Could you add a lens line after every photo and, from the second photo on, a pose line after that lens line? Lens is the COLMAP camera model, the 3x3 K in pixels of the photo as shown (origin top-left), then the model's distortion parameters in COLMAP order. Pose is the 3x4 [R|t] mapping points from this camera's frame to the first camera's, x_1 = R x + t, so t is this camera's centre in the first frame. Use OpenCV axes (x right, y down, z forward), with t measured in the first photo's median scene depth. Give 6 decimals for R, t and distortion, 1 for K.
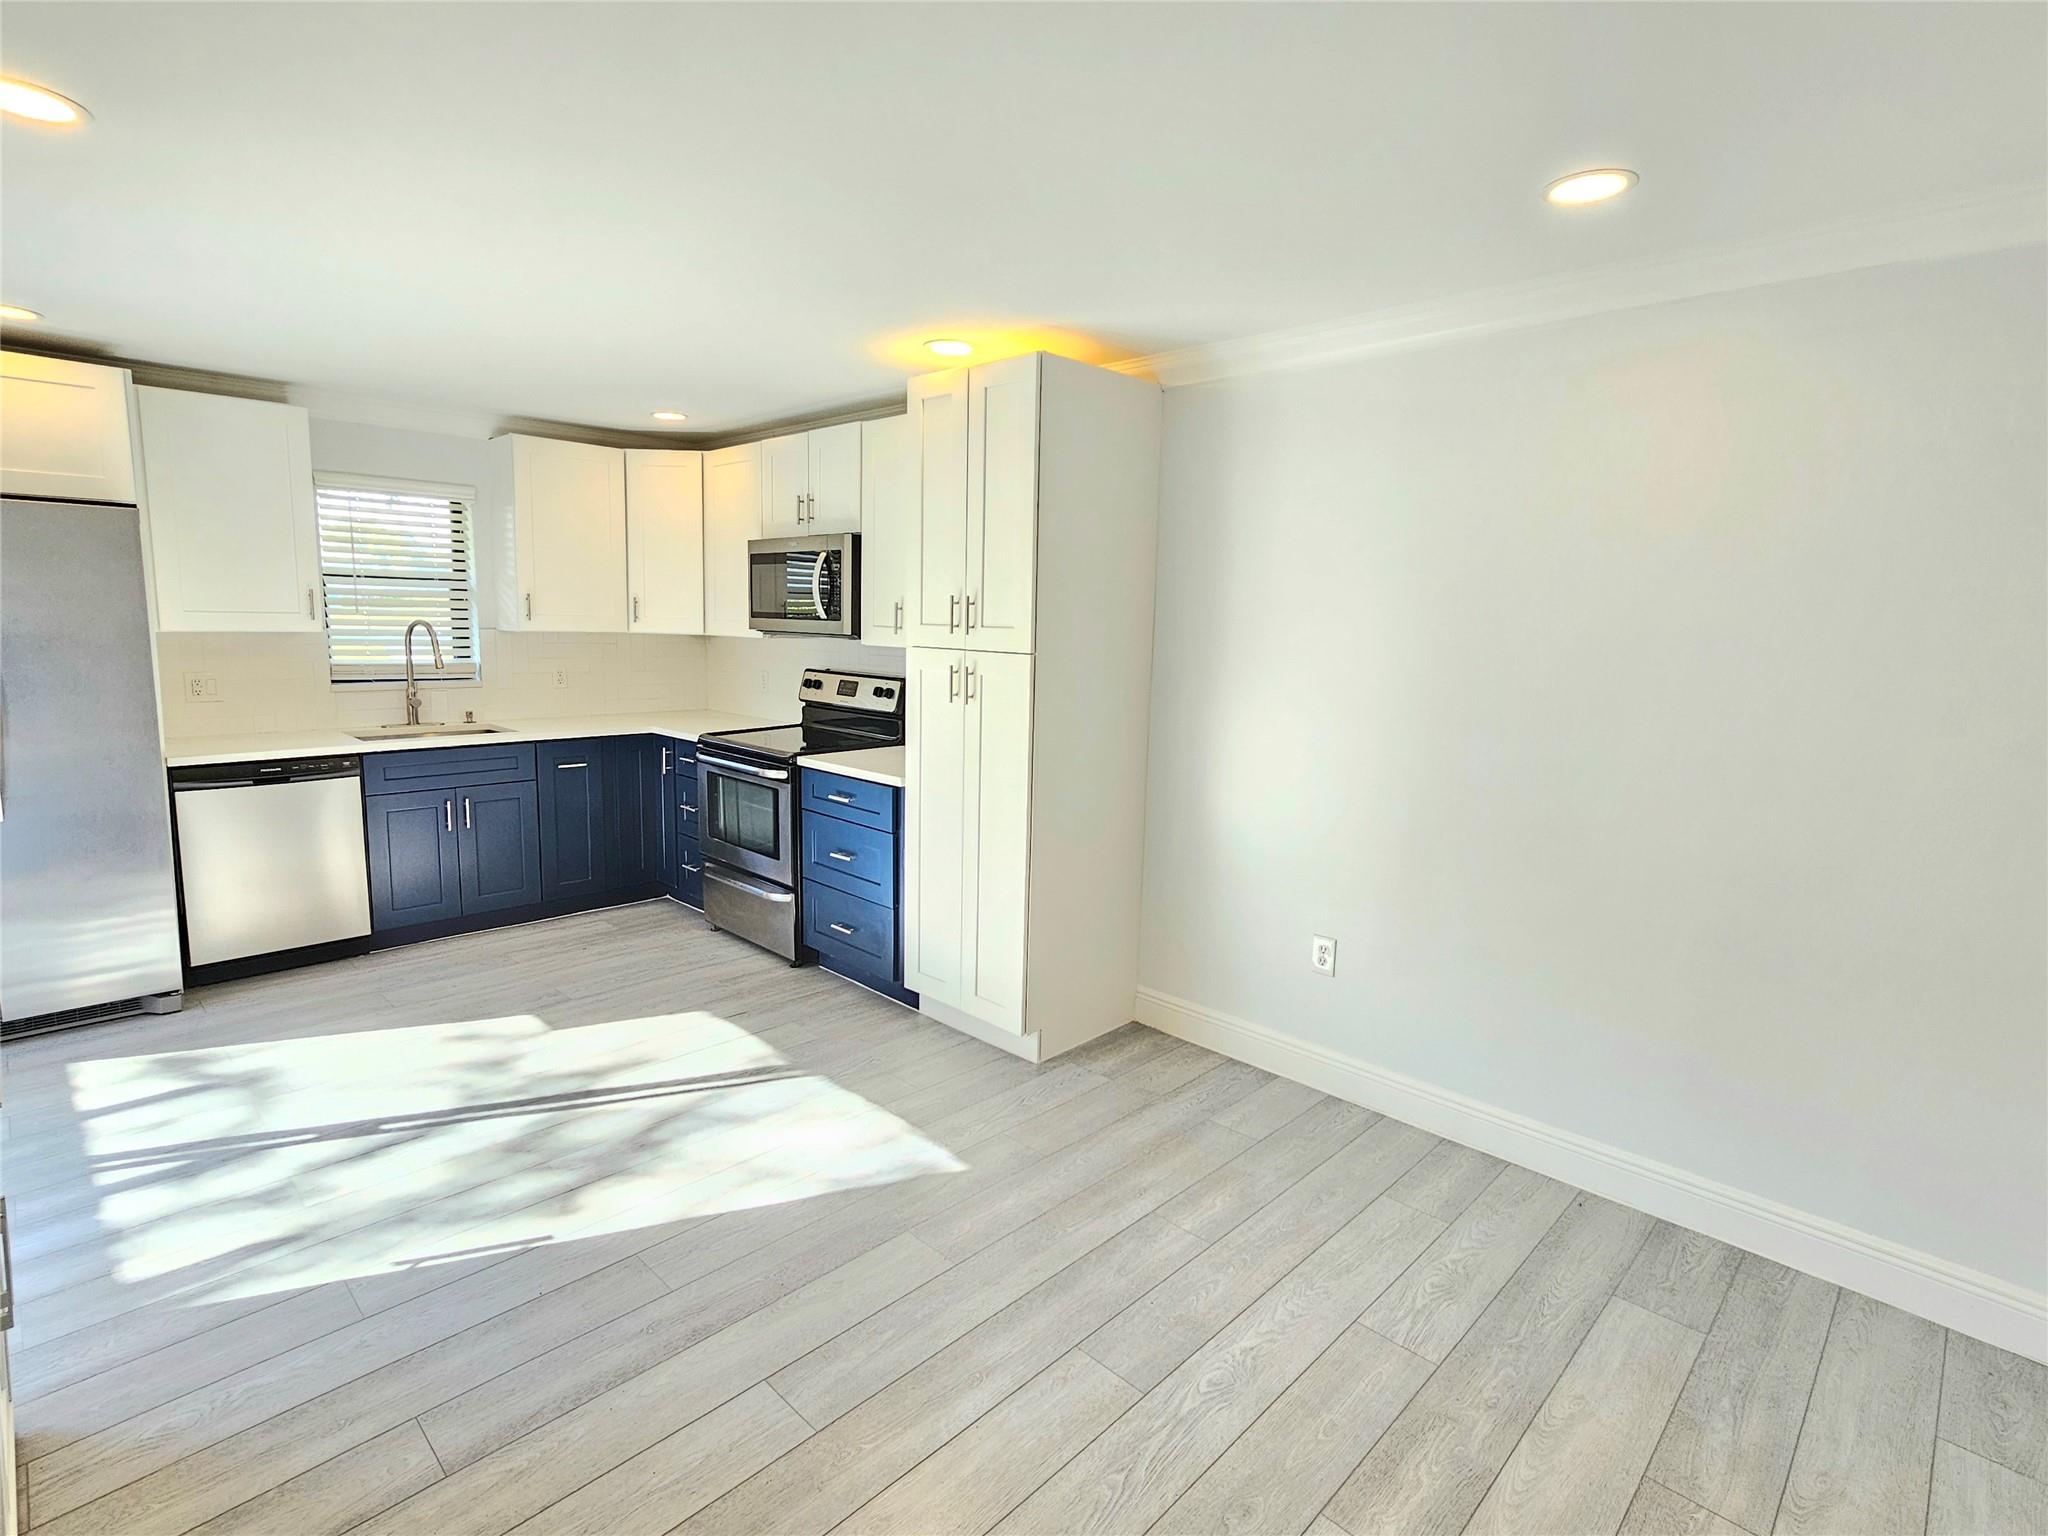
lens RADIAL K [[1006.1, 0, 1008.0], [0, 1006.1, 759.0], [0, 0, 1]] dist [-0.005764, 0.001787]
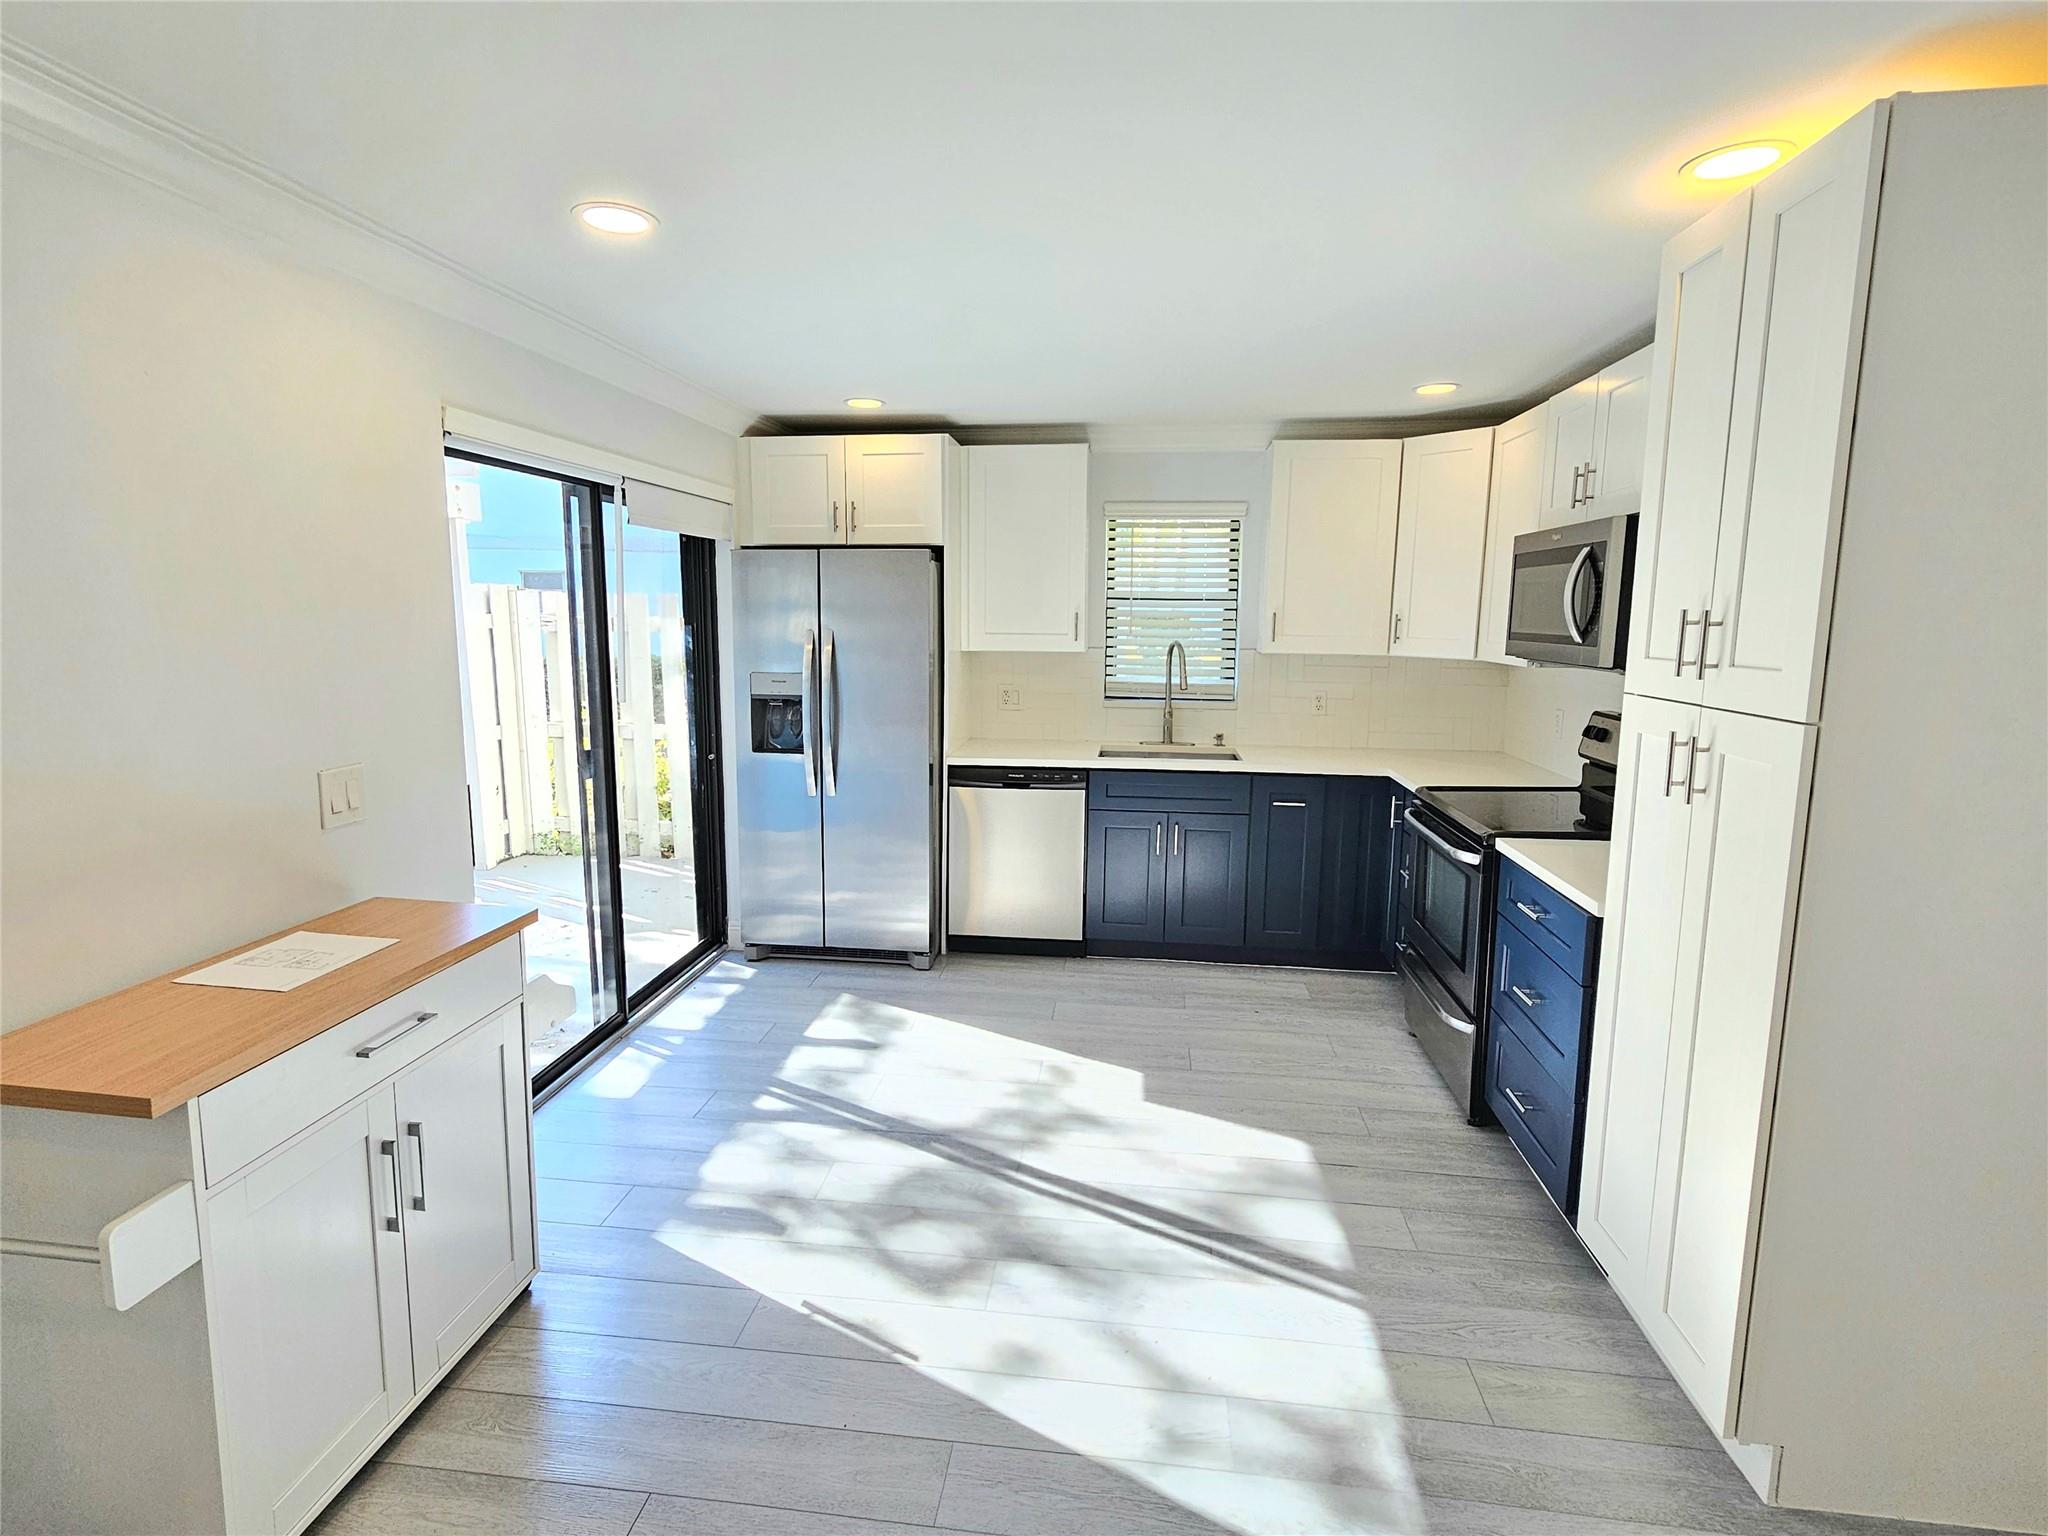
lens RADIAL K [[1006.1, 0, 1016.5], [0, 1006.1, 759.1], [0, 0, 1]] dist [-0.005764, 0.001787]
pose [[0.608332, 0.097060, -0.787726, 0.134834], [-0.105855, 0.993549, 0.040673, -0.049748], [0.786592, 0.058642, 0.614682, 0.290963]]
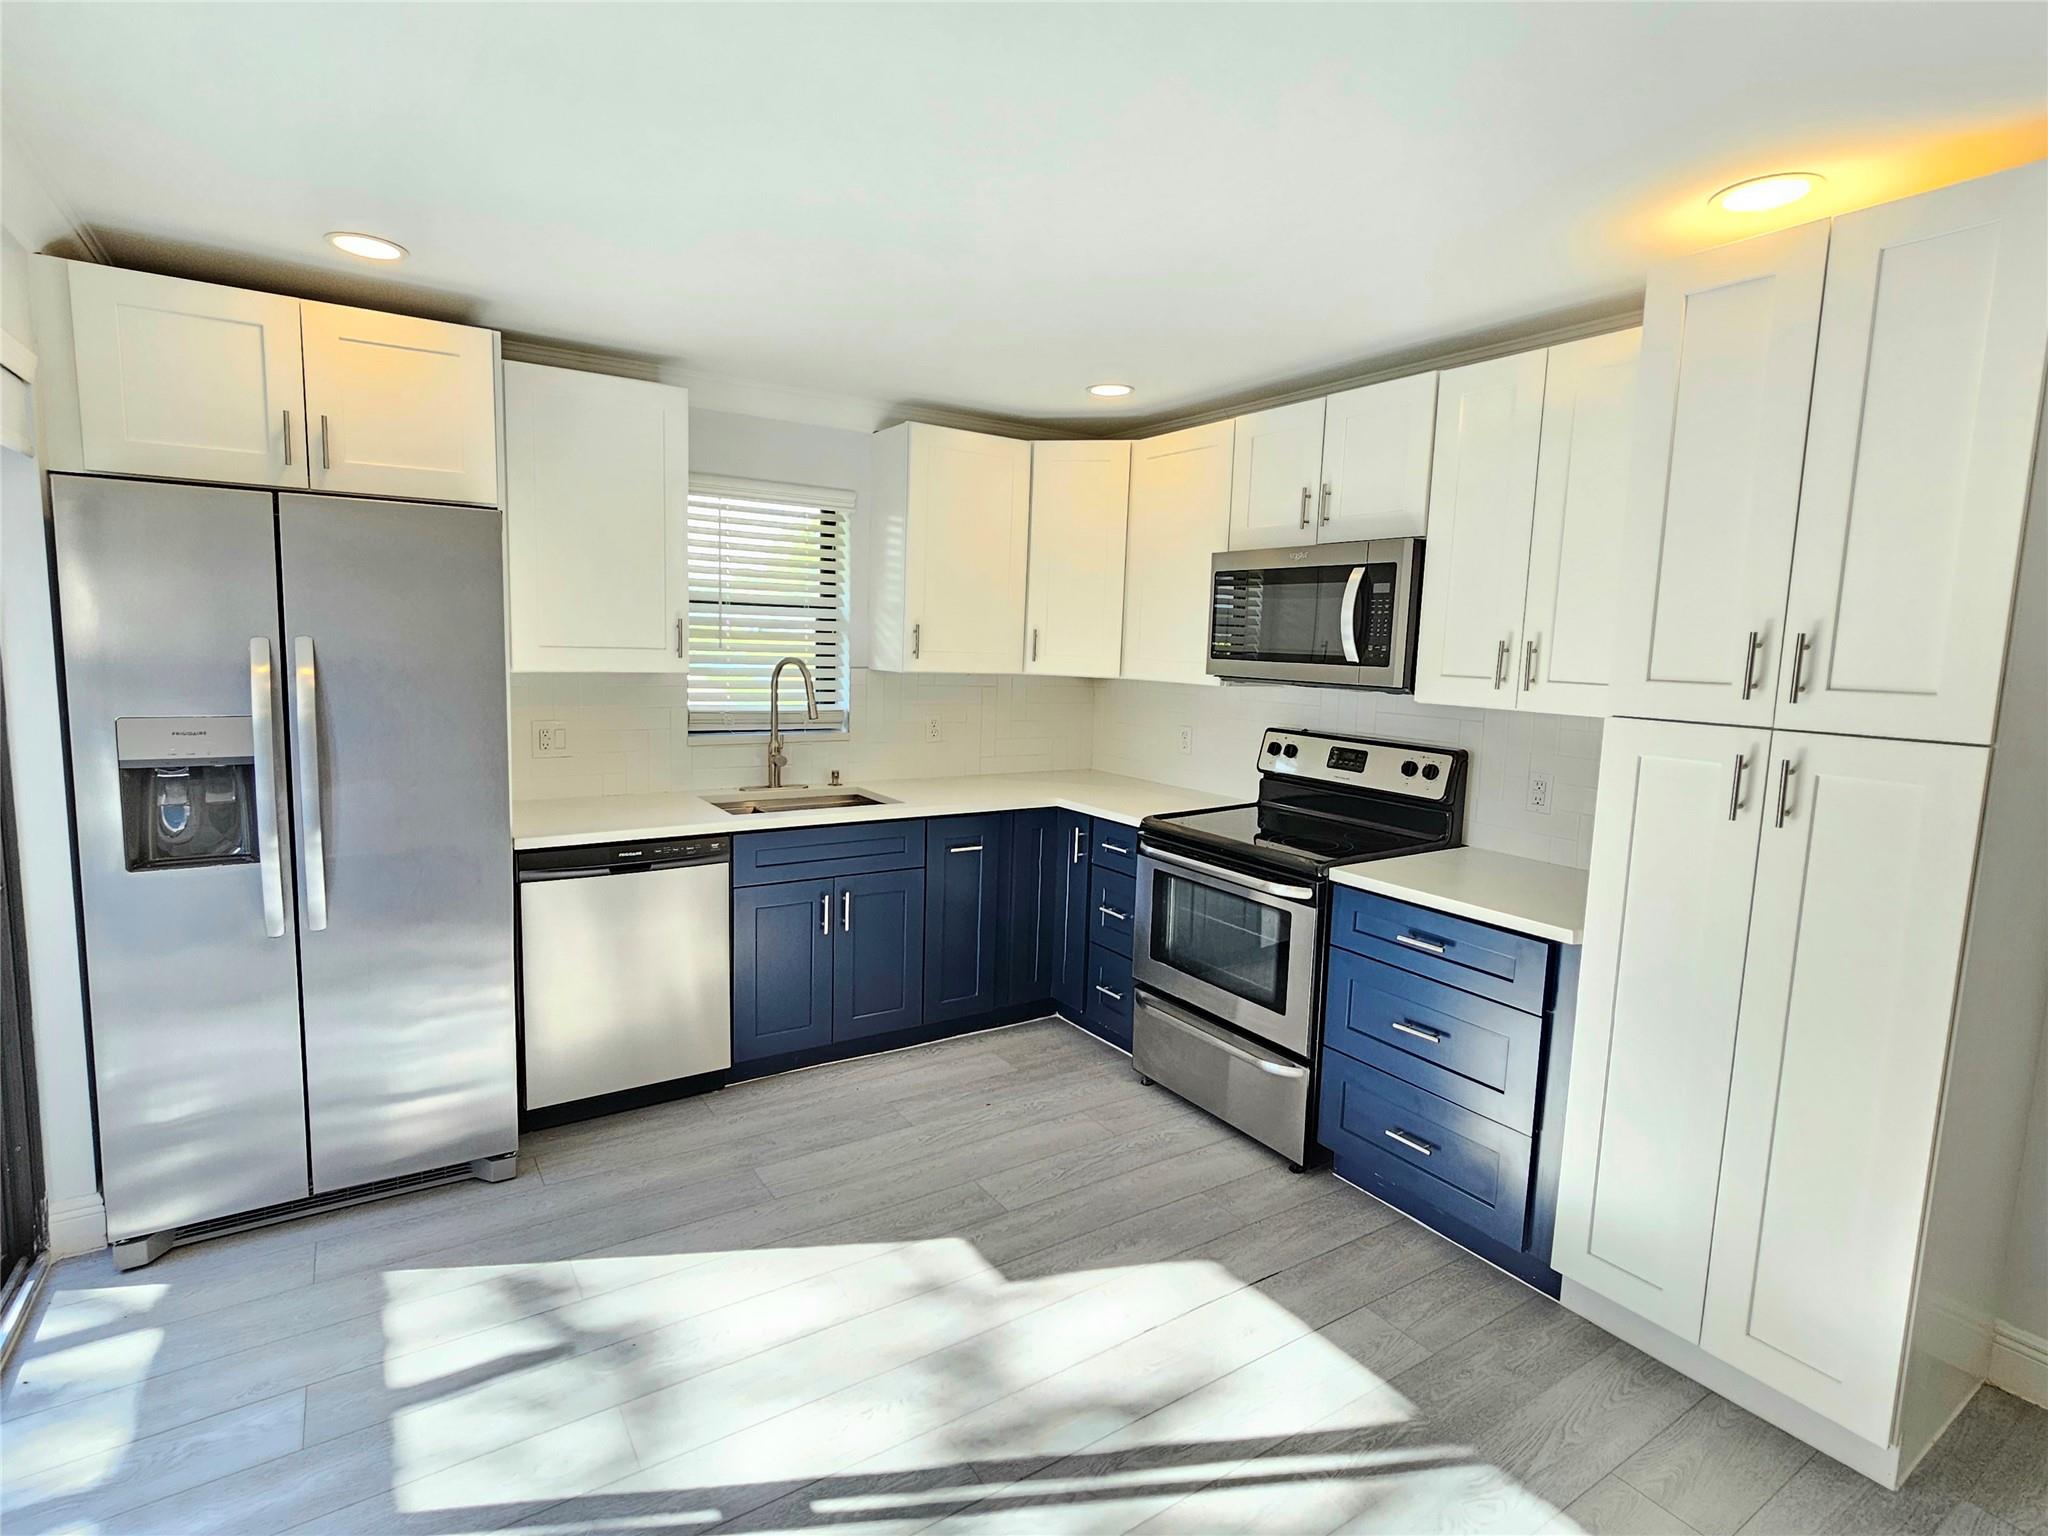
lens RADIAL K [[1006.1, 0, 1004.2], [0, 1006.1, 756.1], [0, 0, 1]] dist [-0.005764, 0.001787]
pose [[0.976260, 0.030266, -0.214476, -0.275272], [-0.036833, 0.998965, -0.026687, -0.050324], [0.213446, 0.033953, 0.976365, 0.290864]]
